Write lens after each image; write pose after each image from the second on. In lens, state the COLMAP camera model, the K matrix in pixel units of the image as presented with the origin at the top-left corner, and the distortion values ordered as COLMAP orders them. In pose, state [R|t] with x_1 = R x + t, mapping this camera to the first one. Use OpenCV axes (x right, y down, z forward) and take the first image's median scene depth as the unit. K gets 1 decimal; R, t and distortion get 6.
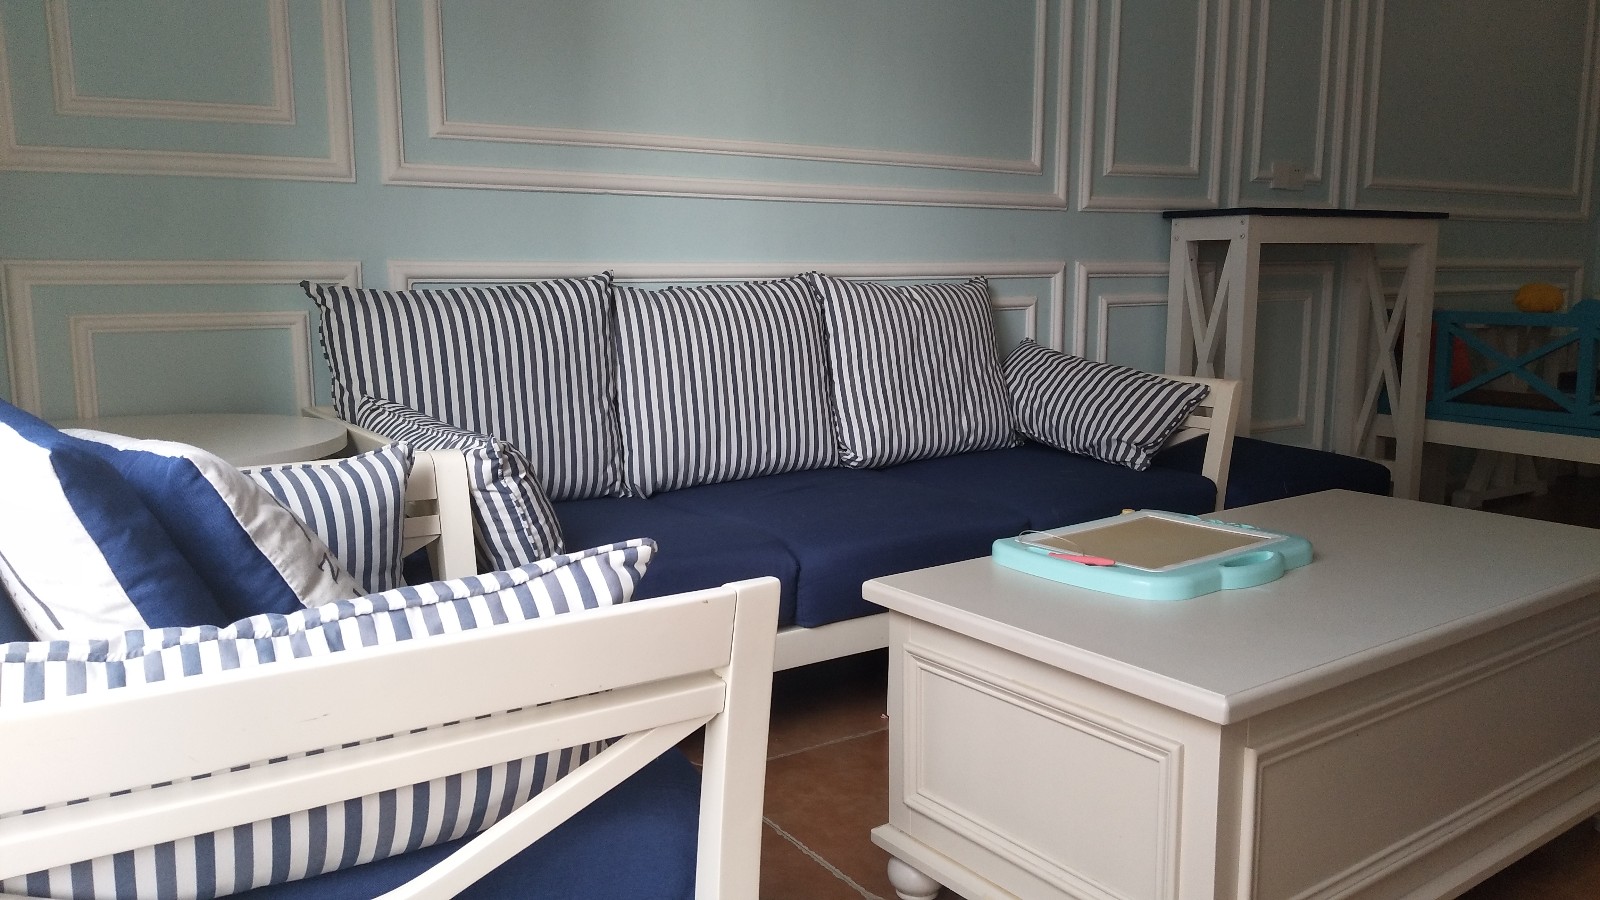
lens RADIAL K [[1202.1, 0, 801.5], [0, 1202.1, 453.6], [0, 0, 1]] dist [0.042011, -0.029428]
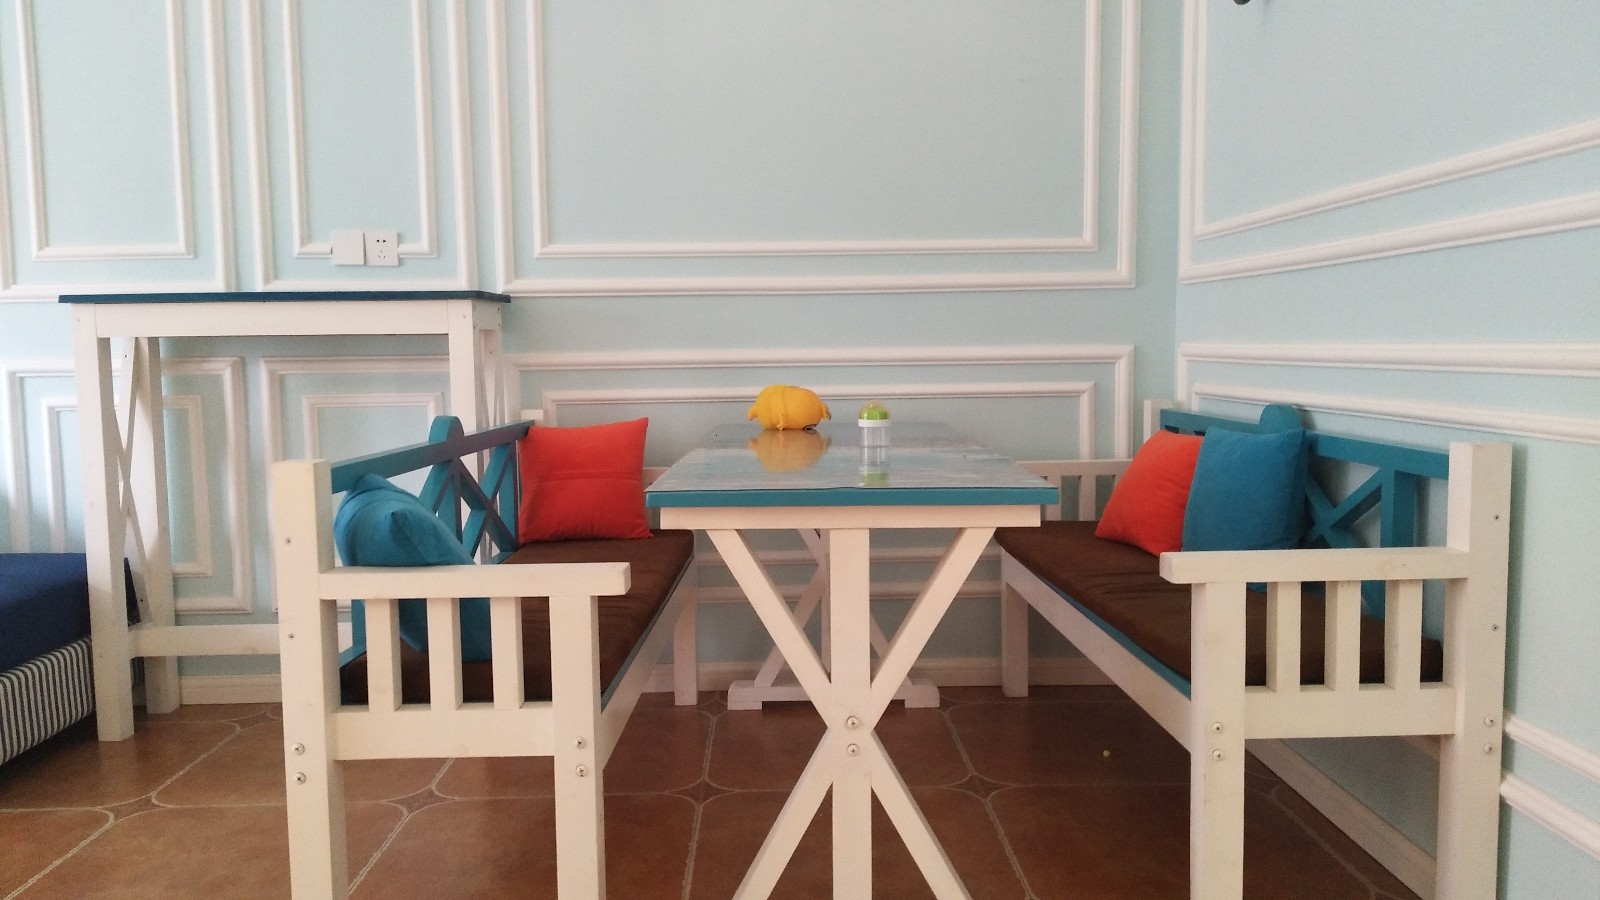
lens RADIAL K [[1202.1, 0, 801.8], [0, 1202.1, 455.4], [0, 0, 1]] dist [0.042011, -0.029428]
pose [[0.848441, 0.041655, -0.527648, 1.097343], [-0.072459, 0.996654, -0.037832, -0.090864], [0.524306, 0.070331, 0.848621, 0.519004]]
